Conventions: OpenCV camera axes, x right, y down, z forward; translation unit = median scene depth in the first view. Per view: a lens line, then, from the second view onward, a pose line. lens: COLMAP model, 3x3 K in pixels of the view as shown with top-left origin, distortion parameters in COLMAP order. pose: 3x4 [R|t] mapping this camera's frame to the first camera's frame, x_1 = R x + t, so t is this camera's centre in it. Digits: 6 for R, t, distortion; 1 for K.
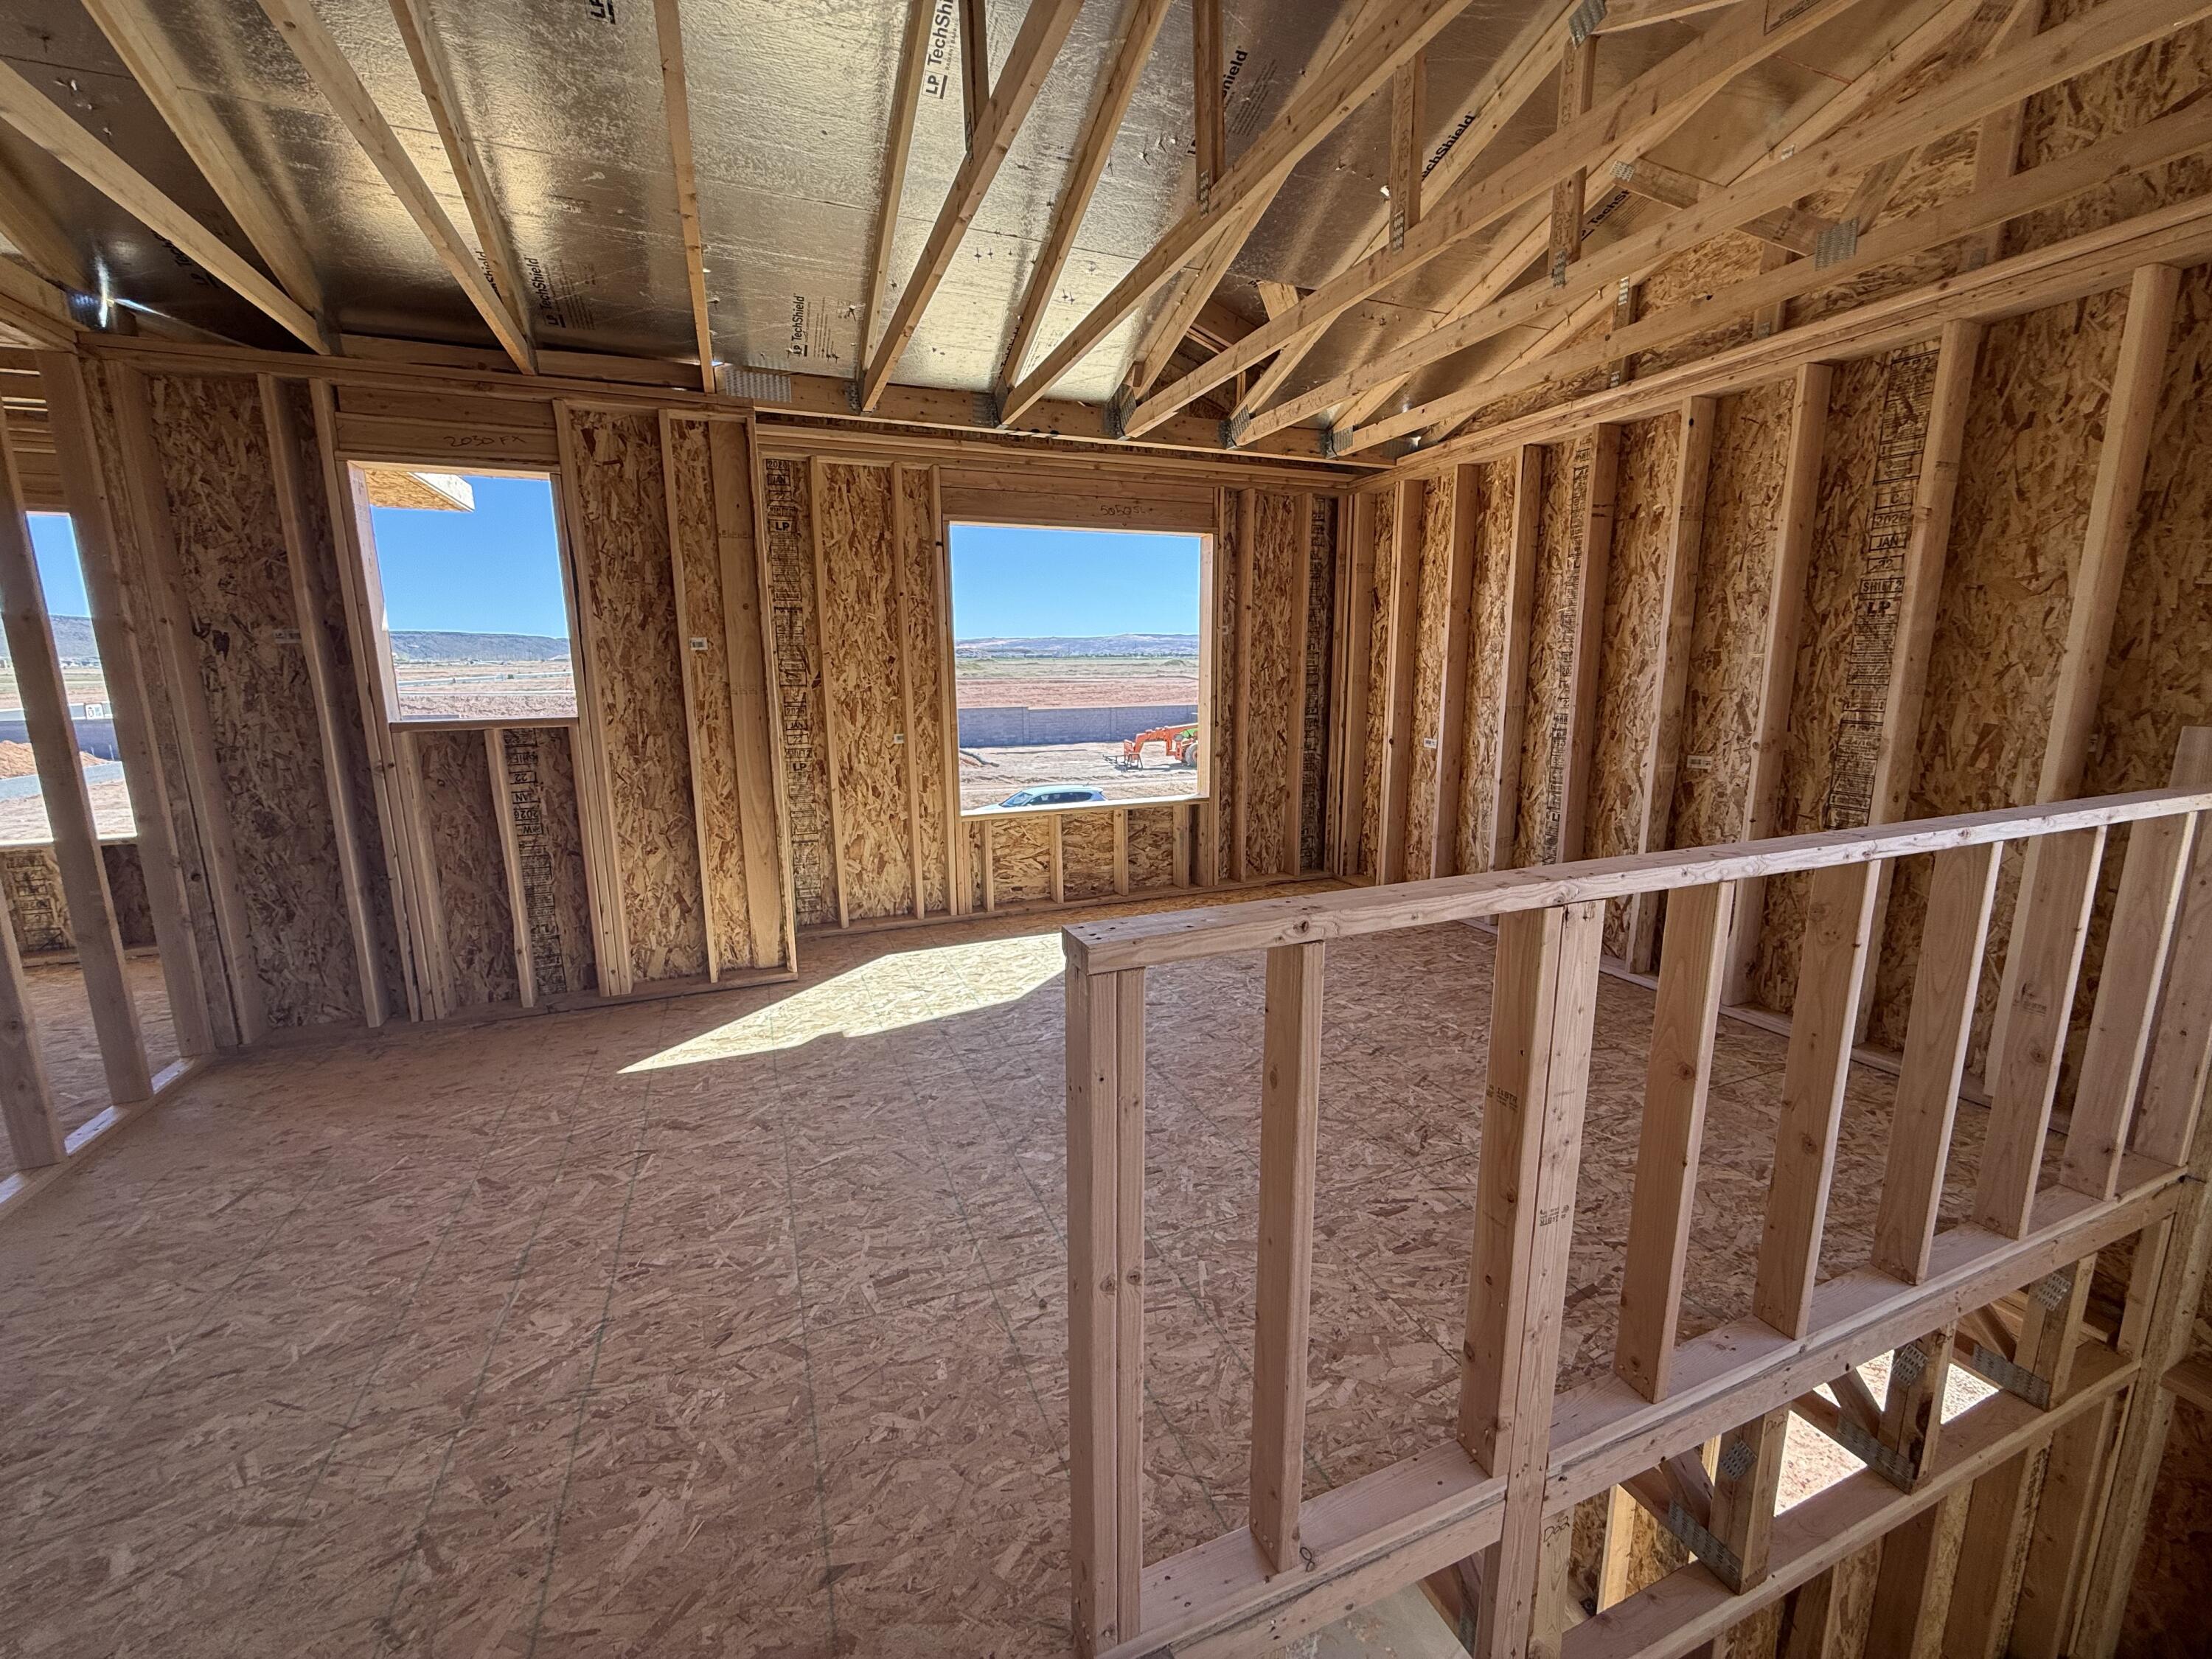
lens RADIAL K [[879.0, 0, 1099.2], [0, 879.0, 829.8], [0, 0, 1]] dist [0.001018, -0.000152]
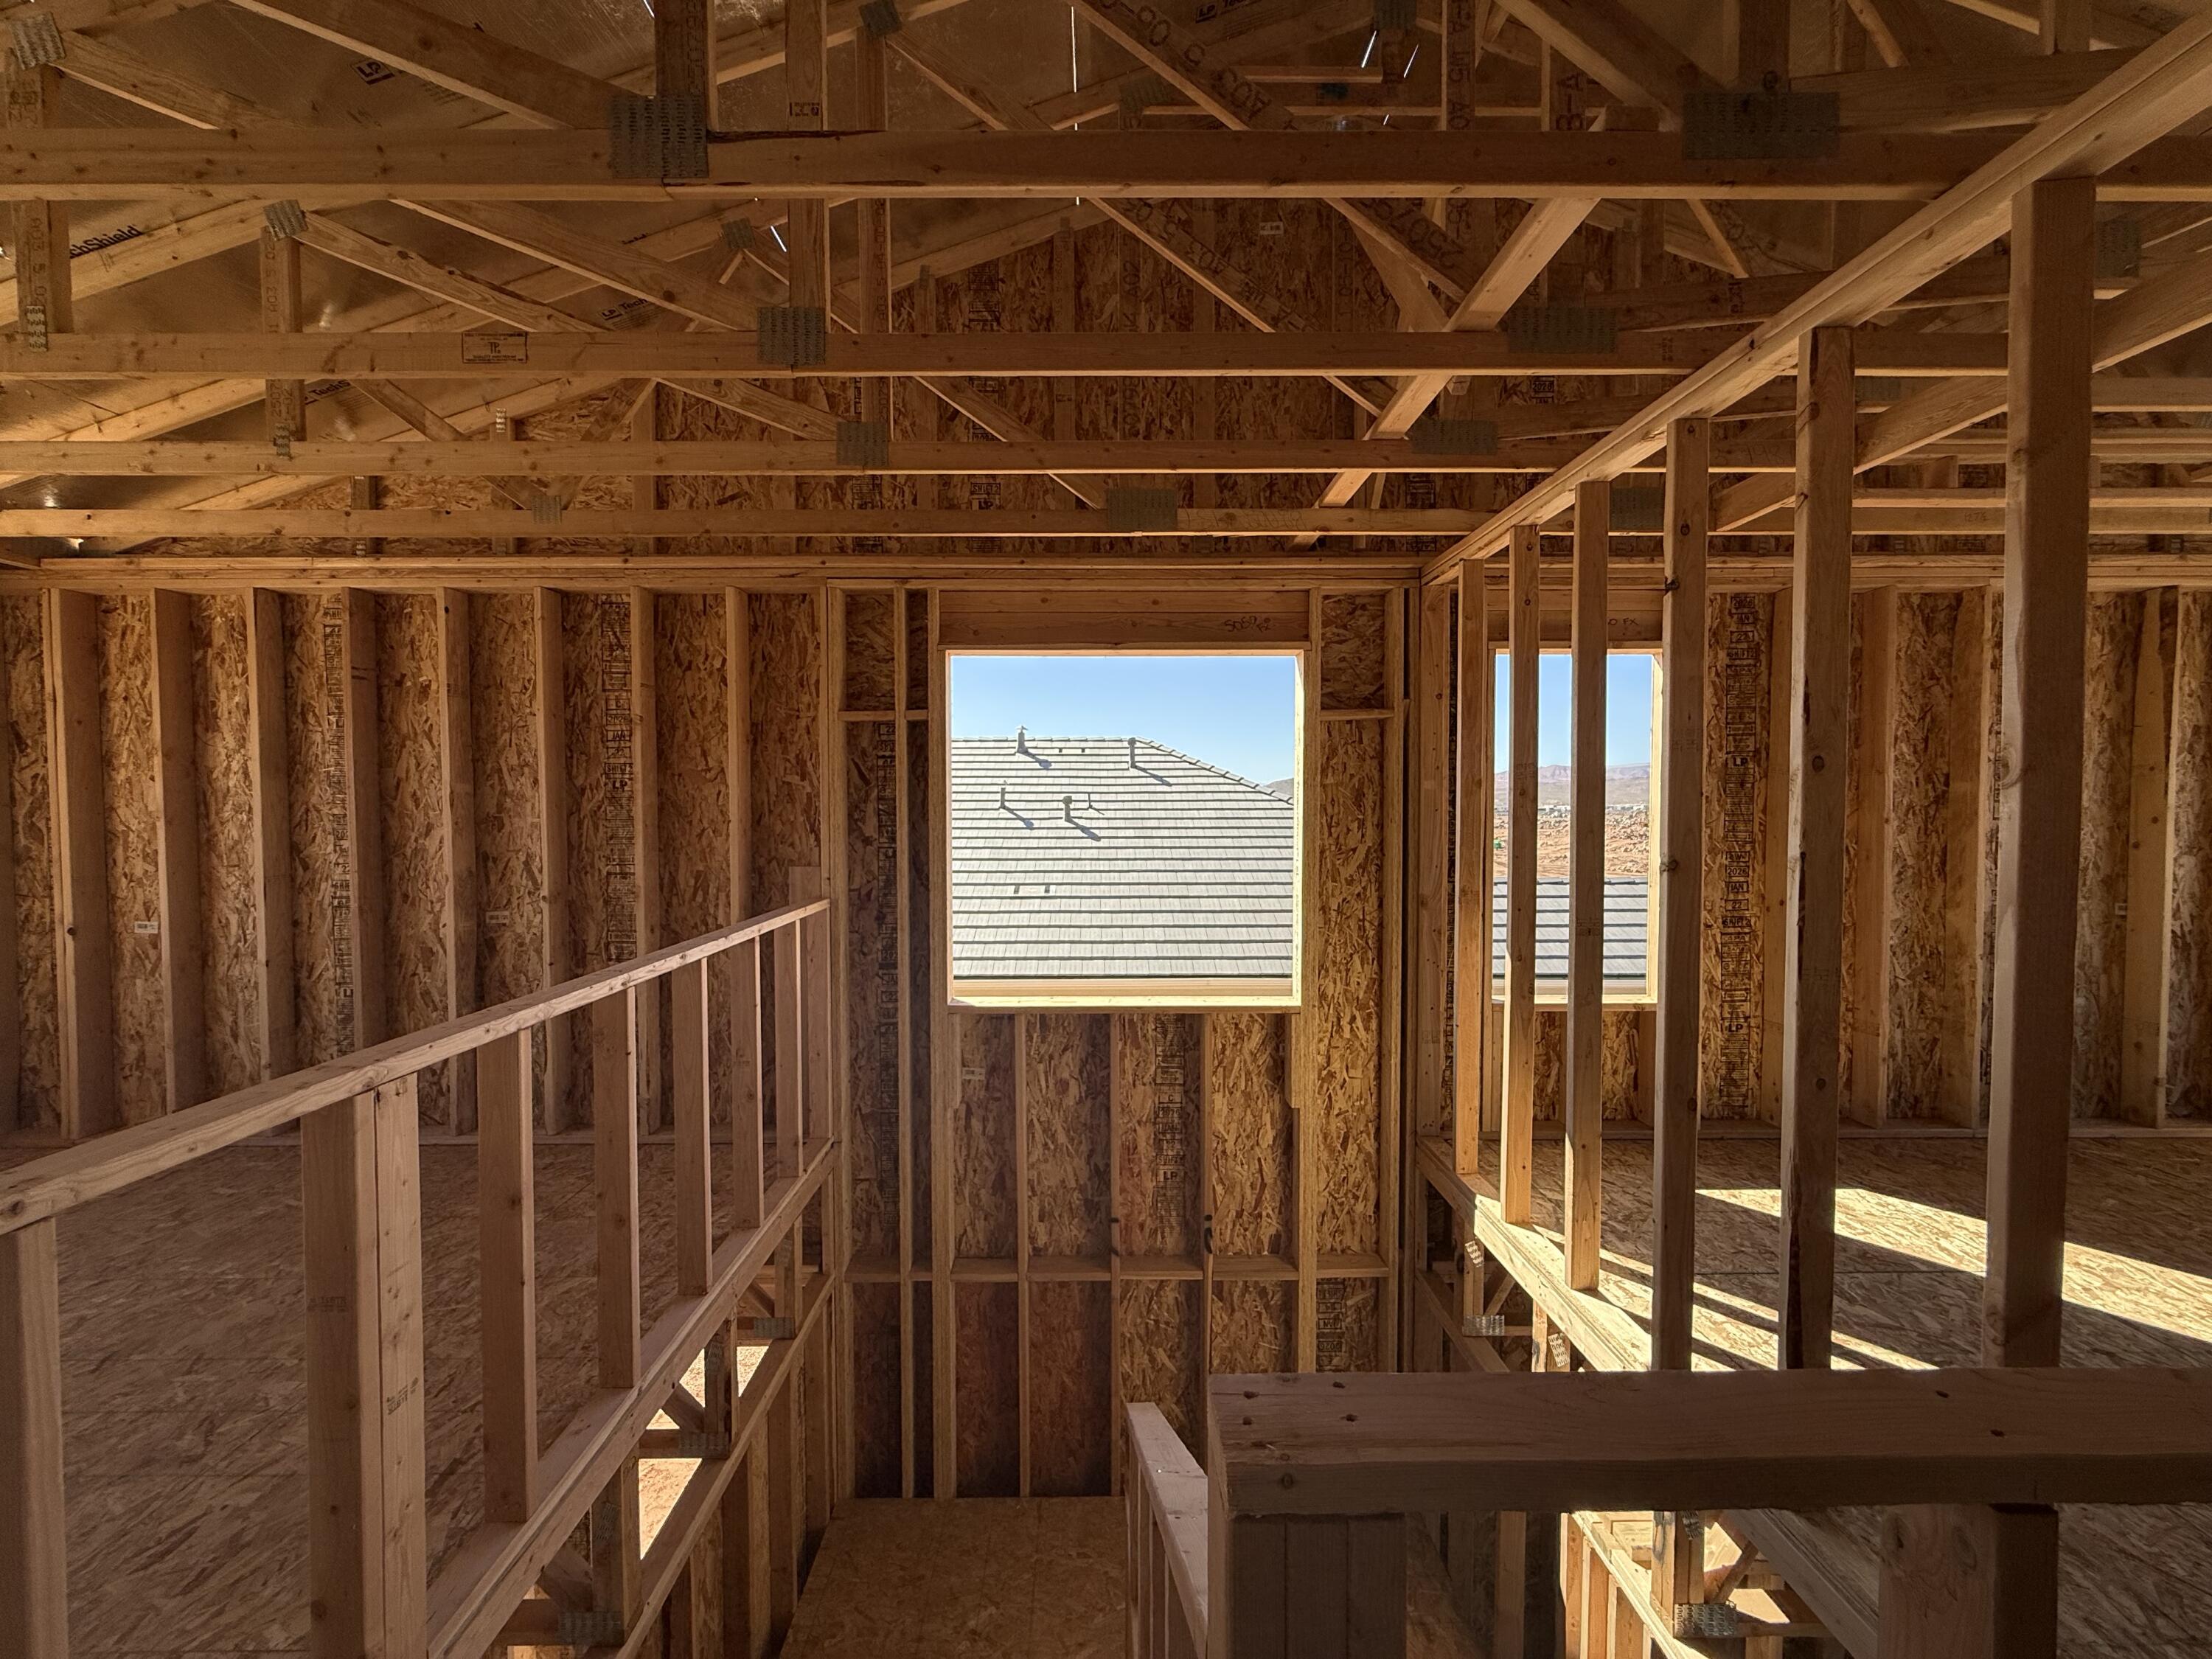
lens RADIAL K [[879.0, 0, 1099.2], [0, 879.0, 829.8], [0, 0, 1]] dist [0.001018, -0.000152]
pose [[0.366503, -0.018422, 0.930234, -0.050310], [0.168173, 0.984648, -0.046759, -0.009410], [-0.915092, 0.173577, 0.363975, -0.091586]]
